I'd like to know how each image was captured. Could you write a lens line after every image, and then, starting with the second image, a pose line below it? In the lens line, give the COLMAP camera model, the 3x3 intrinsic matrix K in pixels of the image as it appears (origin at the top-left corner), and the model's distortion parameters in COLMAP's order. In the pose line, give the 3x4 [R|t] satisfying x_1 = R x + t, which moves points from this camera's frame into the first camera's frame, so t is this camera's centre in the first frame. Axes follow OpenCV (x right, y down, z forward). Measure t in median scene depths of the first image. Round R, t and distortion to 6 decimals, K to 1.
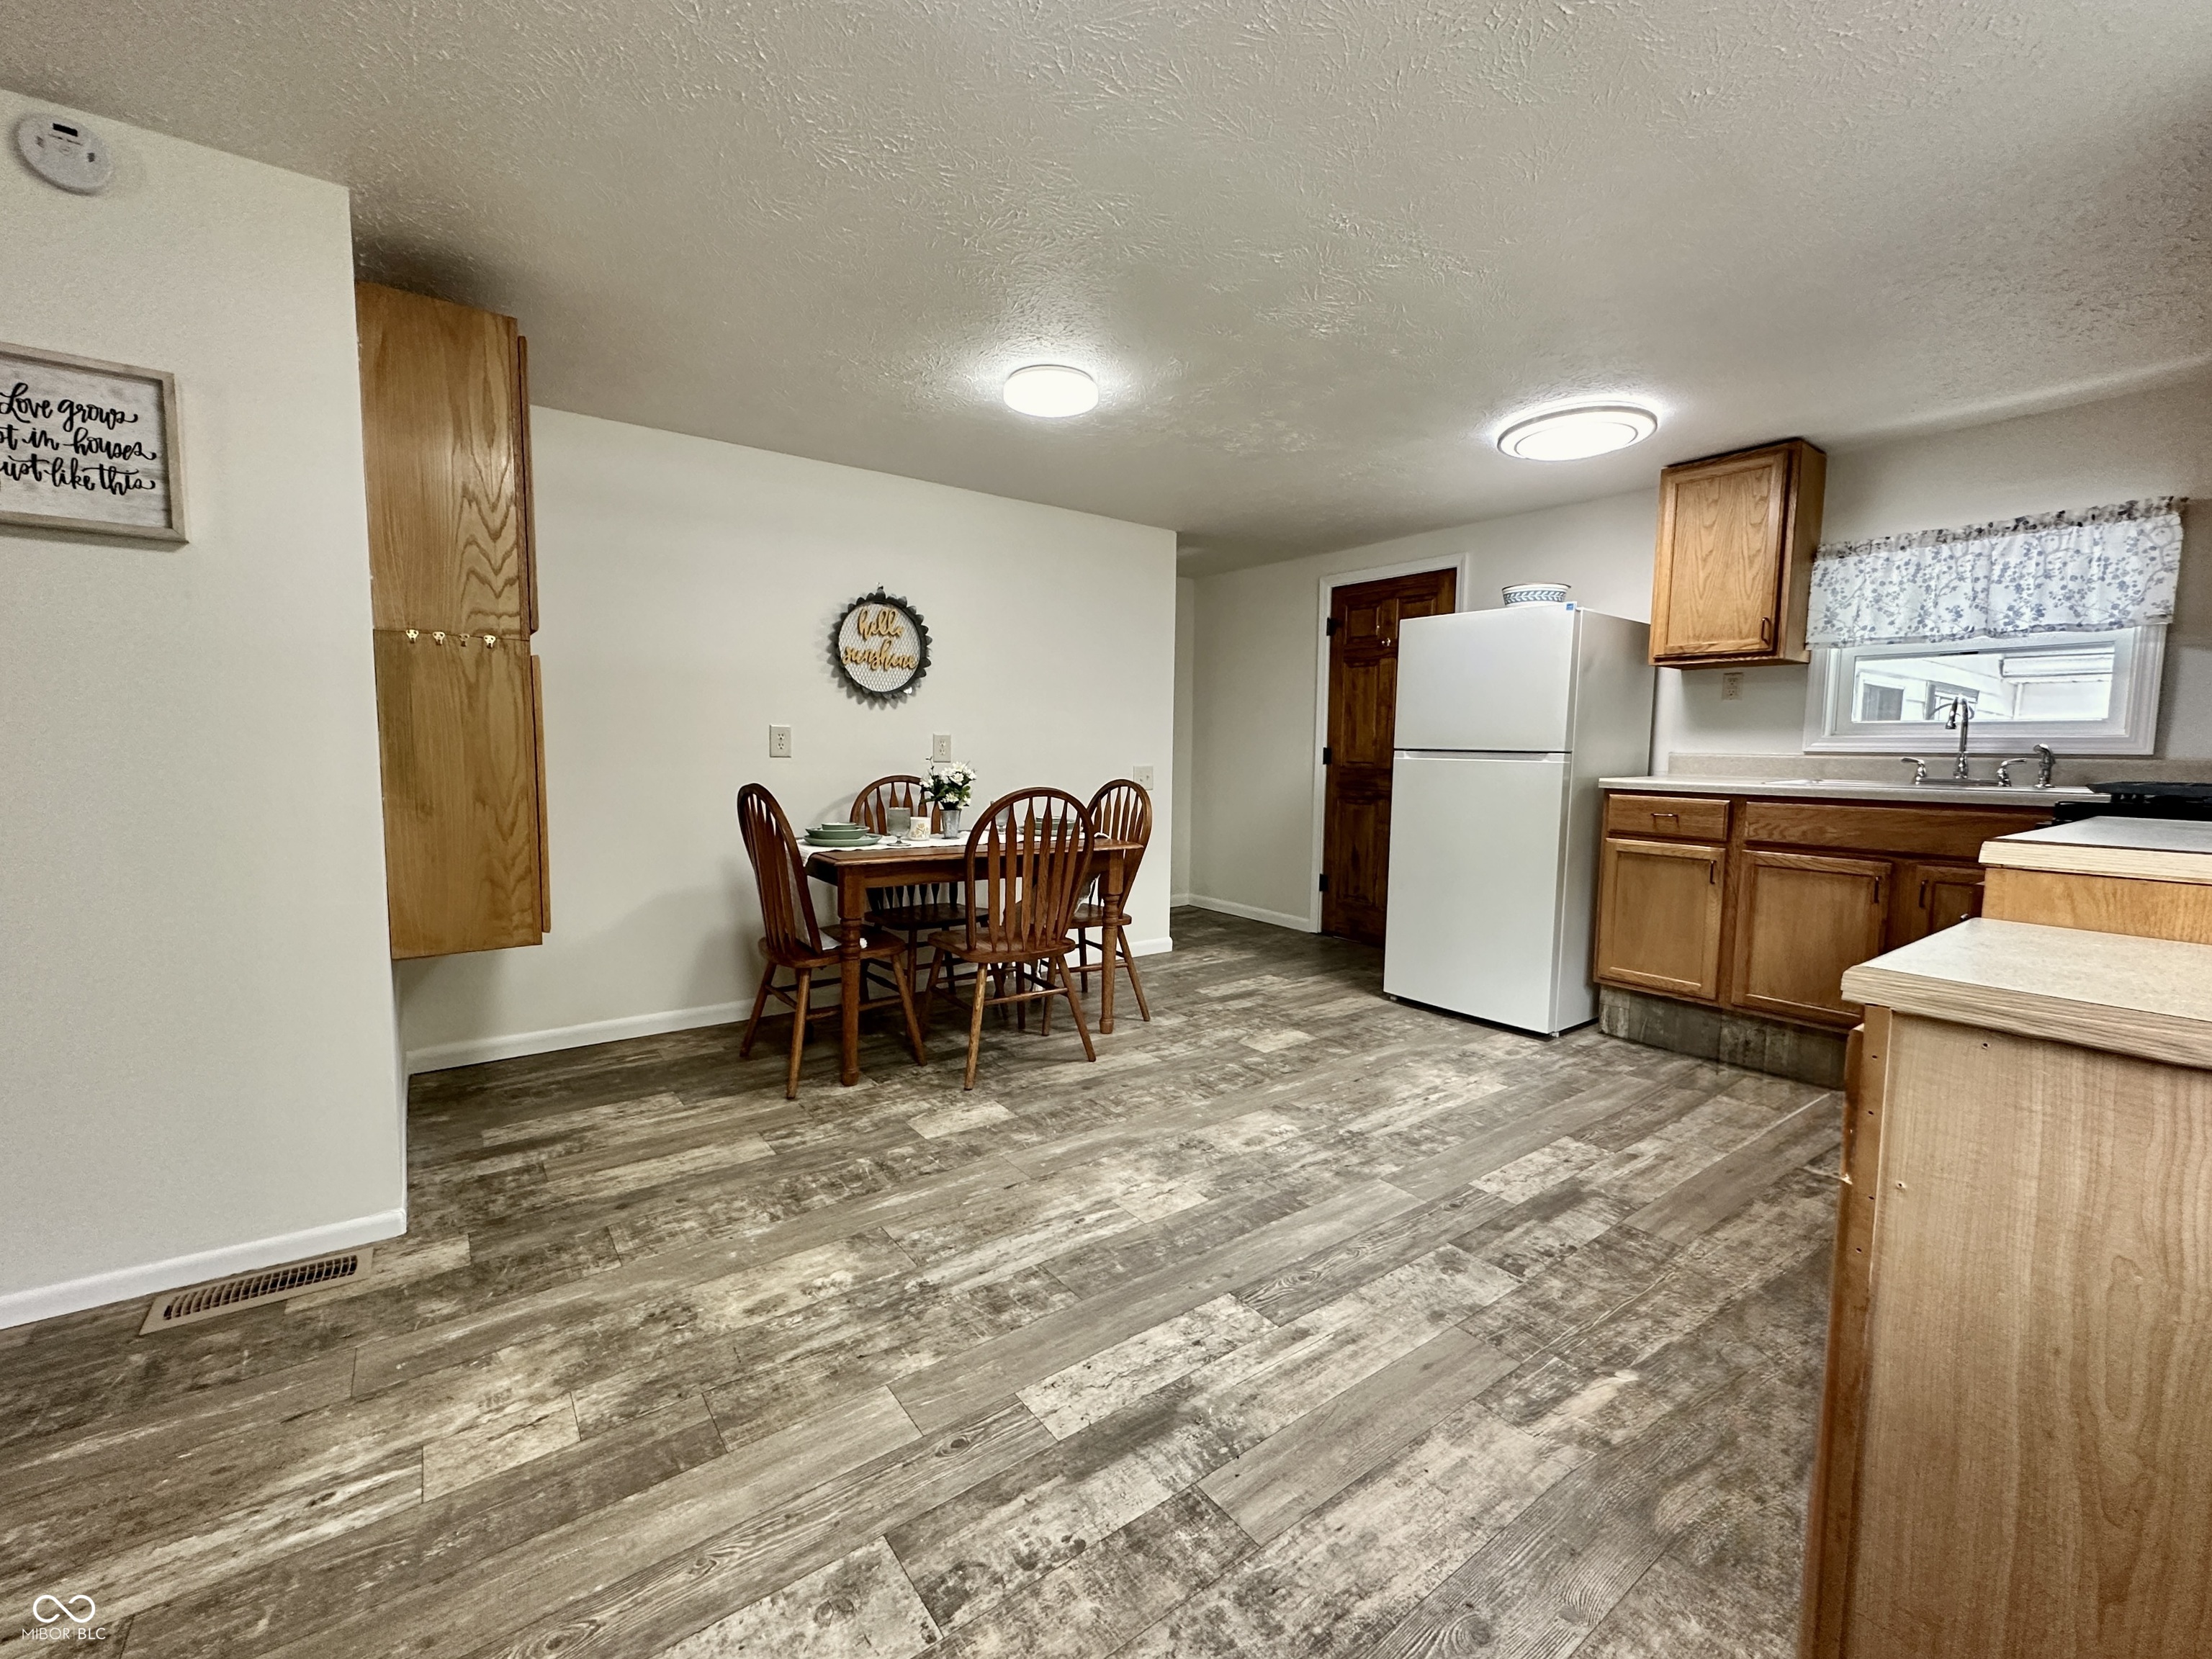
lens RADIAL K [[924.5, 0, 1100.0], [0, 924.5, 831.1], [0, 0, 1]] dist [-0.004681, 0.001476]
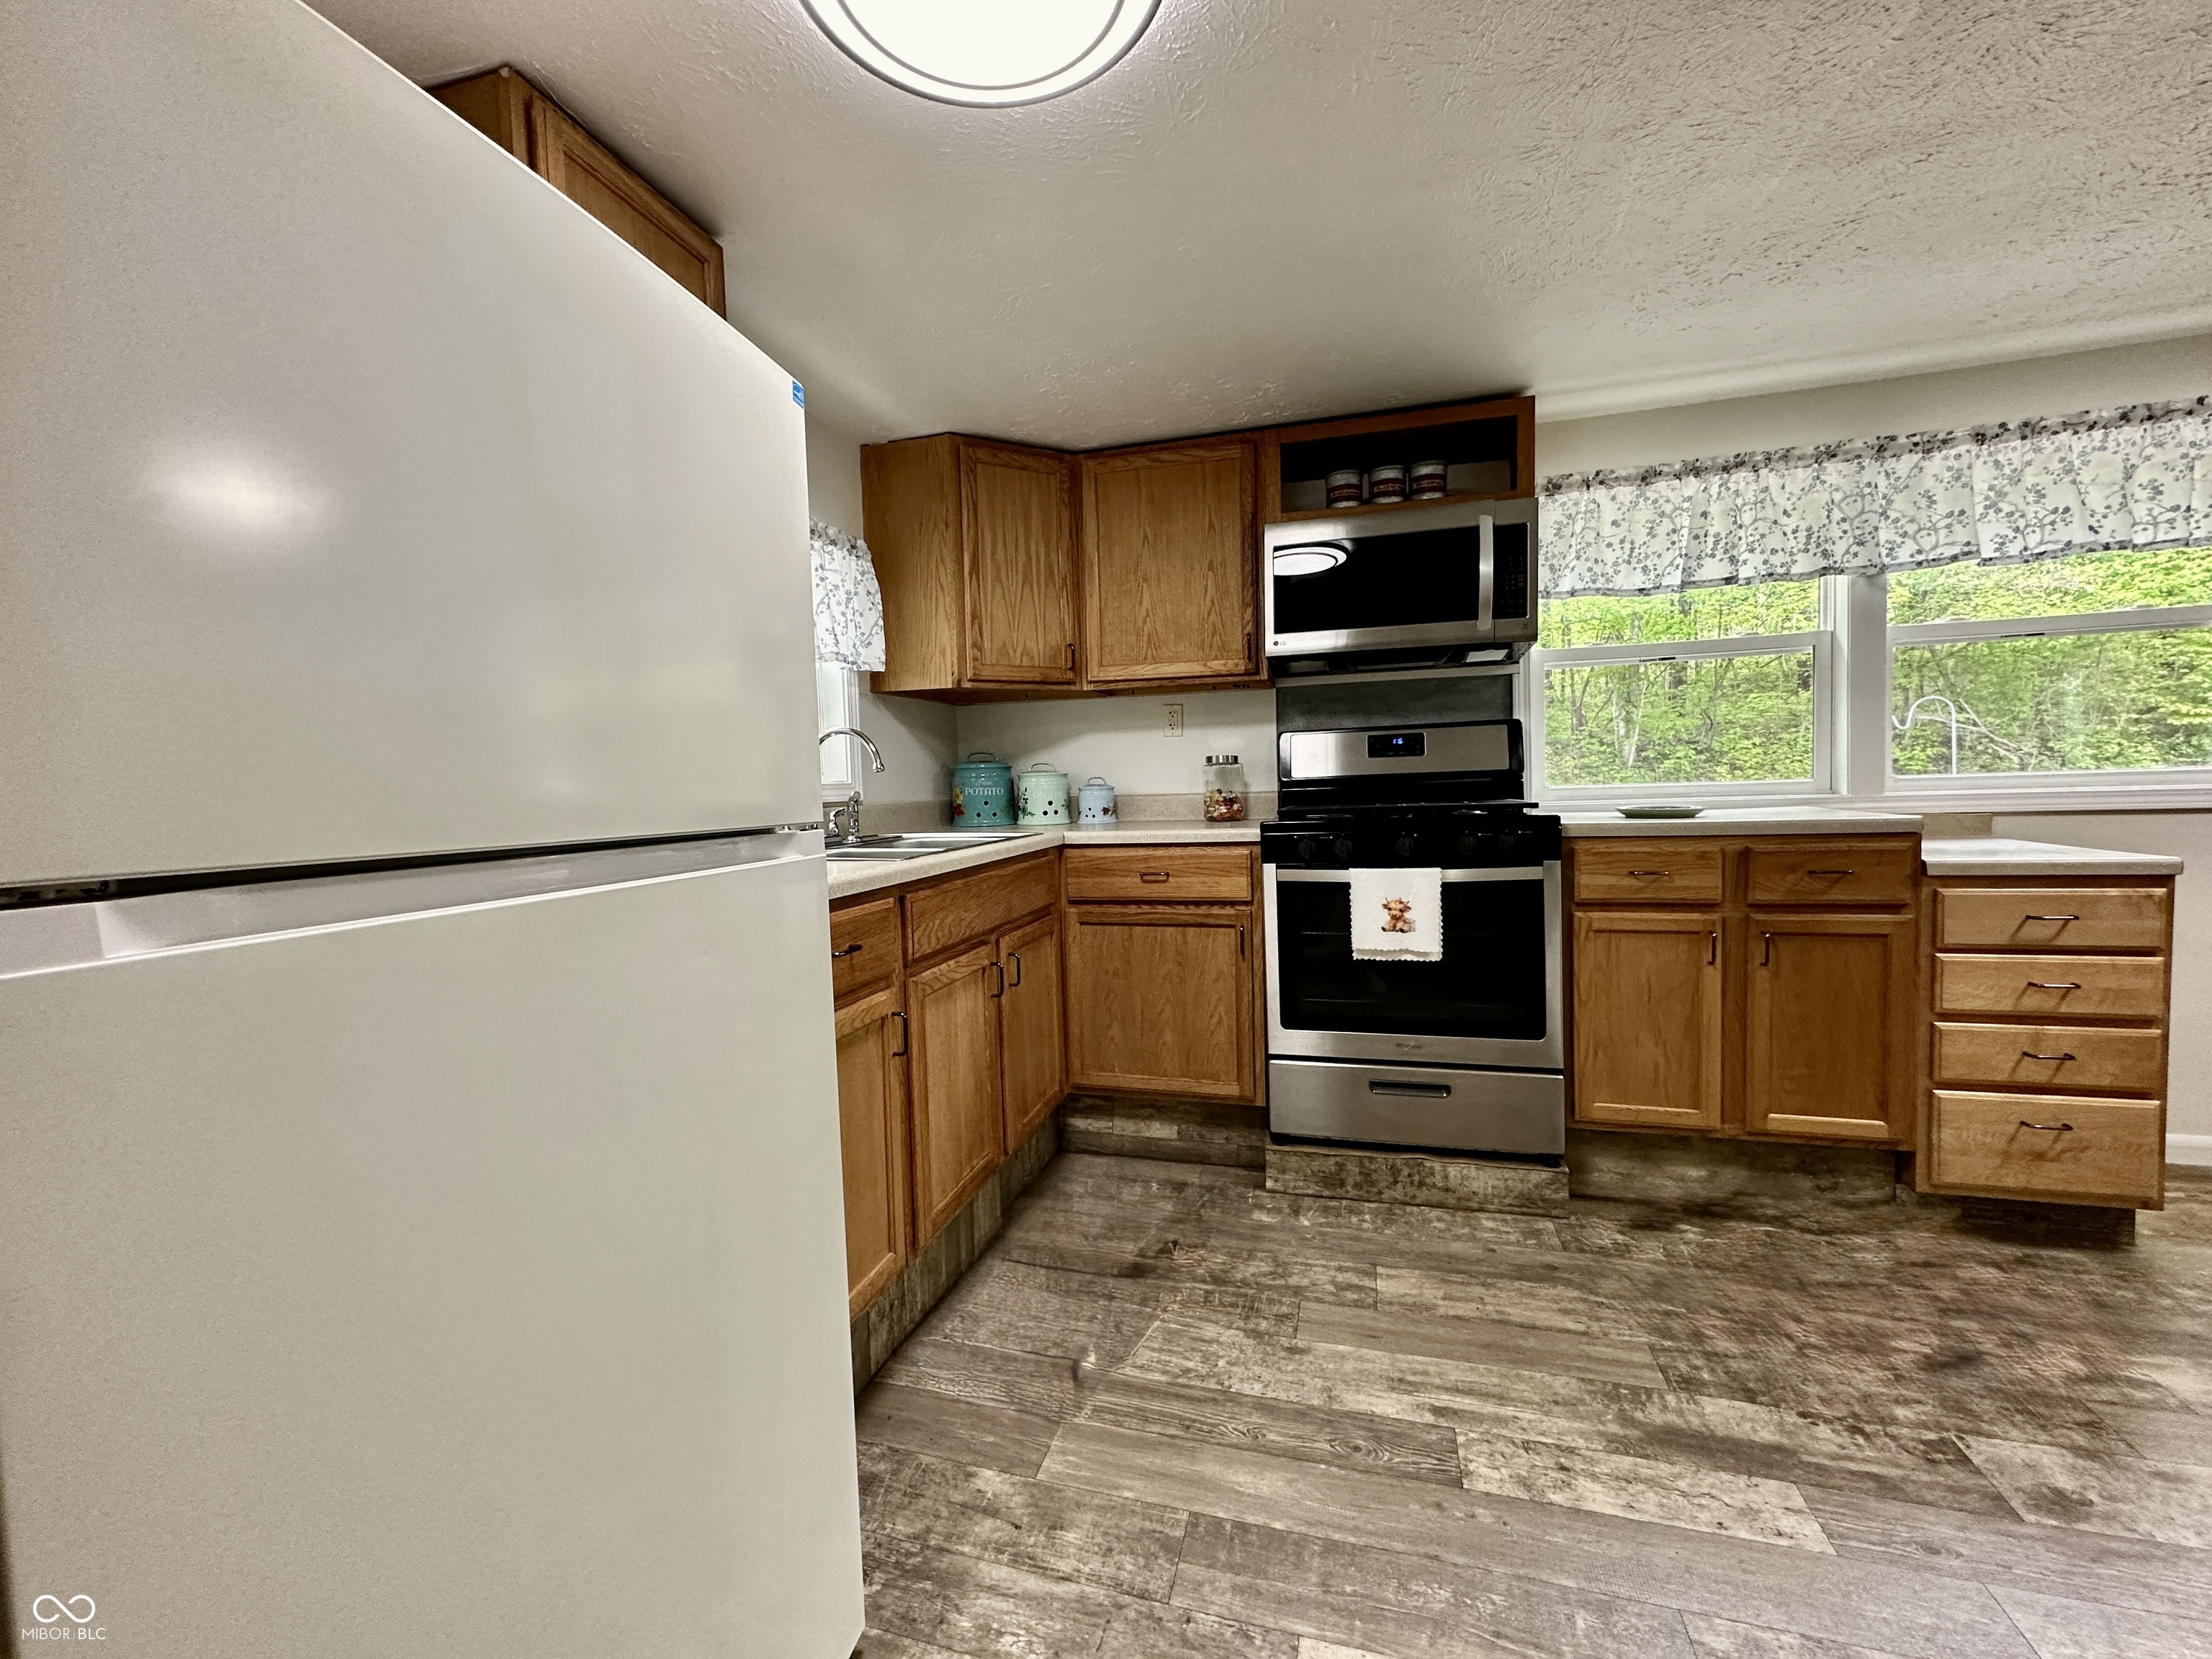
lens RADIAL K [[884.7, 0, 1104.0], [0, 884.7, 829.6], [0, 0, 1]] dist [-0.000520, 0.000444]
pose [[-0.609684, -0.033552, 0.791934, 0.195020], [0.097711, 0.988302, 0.117097, -0.121345], [-0.786599, 0.148773, -0.599274, 1.208911]]
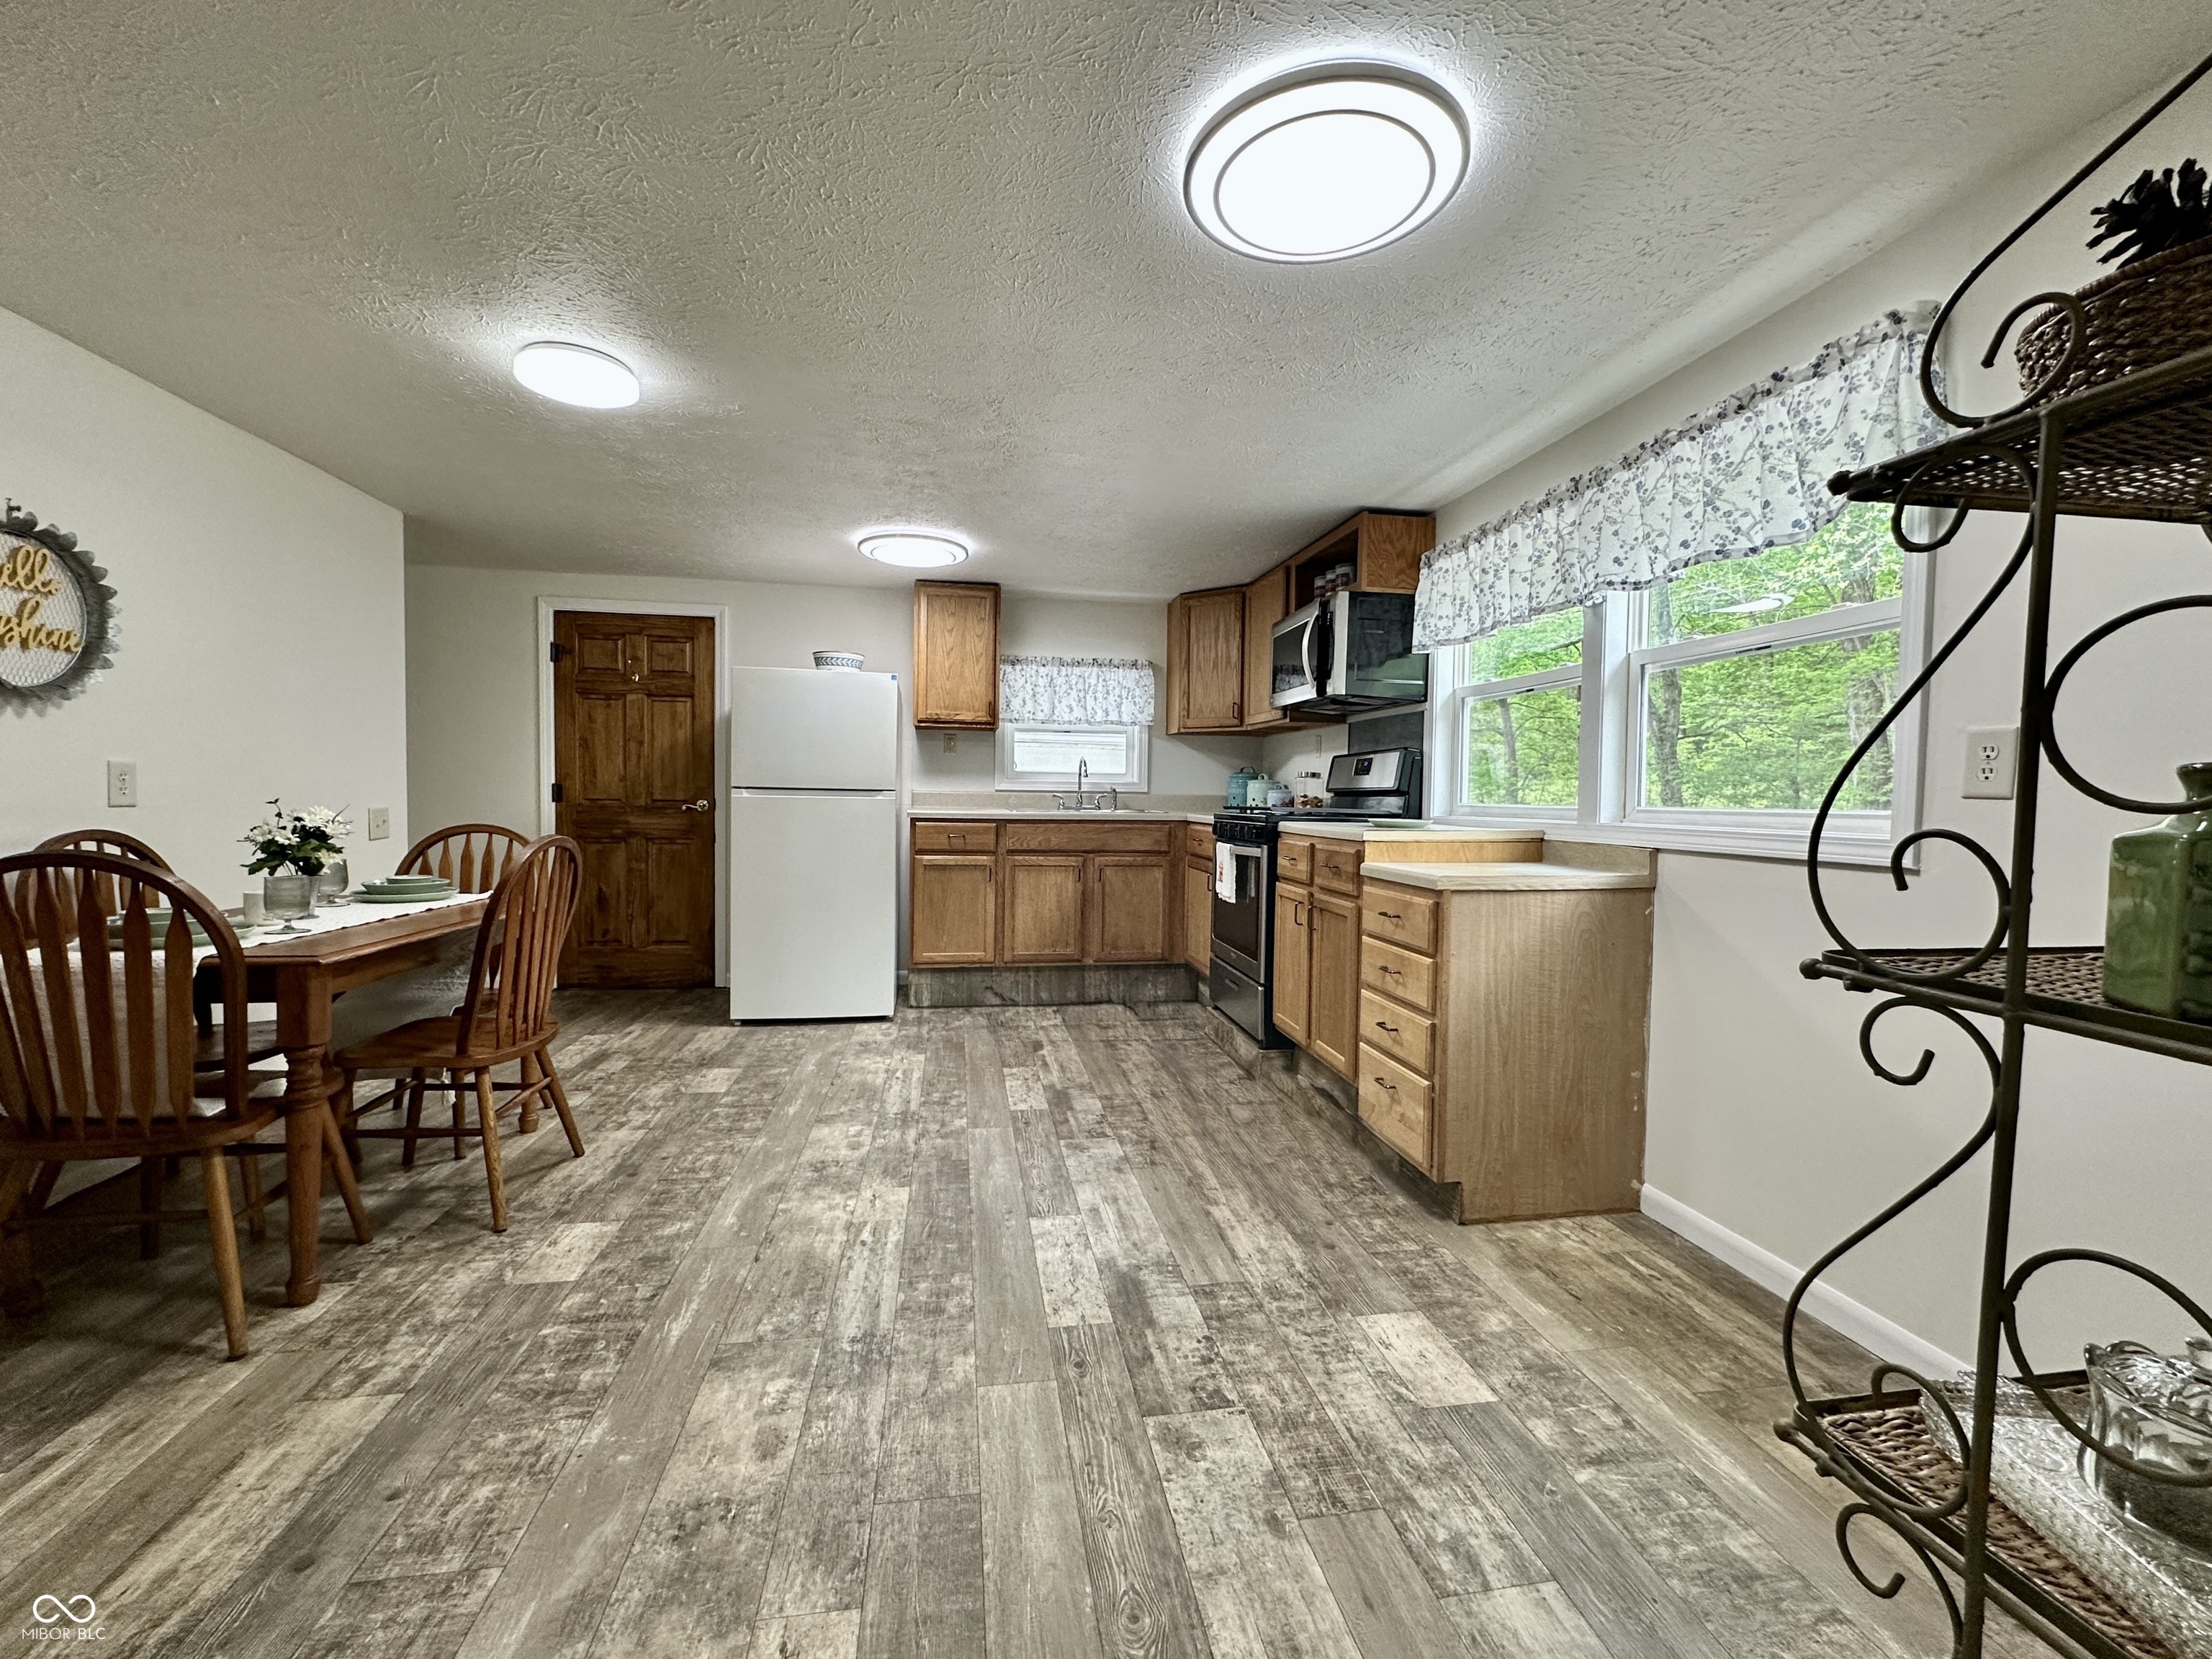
lens RADIAL K [[931.2, 0, 1109.8], [0, 931.2, 832.0], [0, 0, 1]] dist [-0.003309, 0.000077]
pose [[0.452186, -0.041147, 0.890974, -0.553964], [0.071967, 0.997361, 0.009536, -0.020952], [-0.889016, 0.059809, 0.453954, 0.168985]]
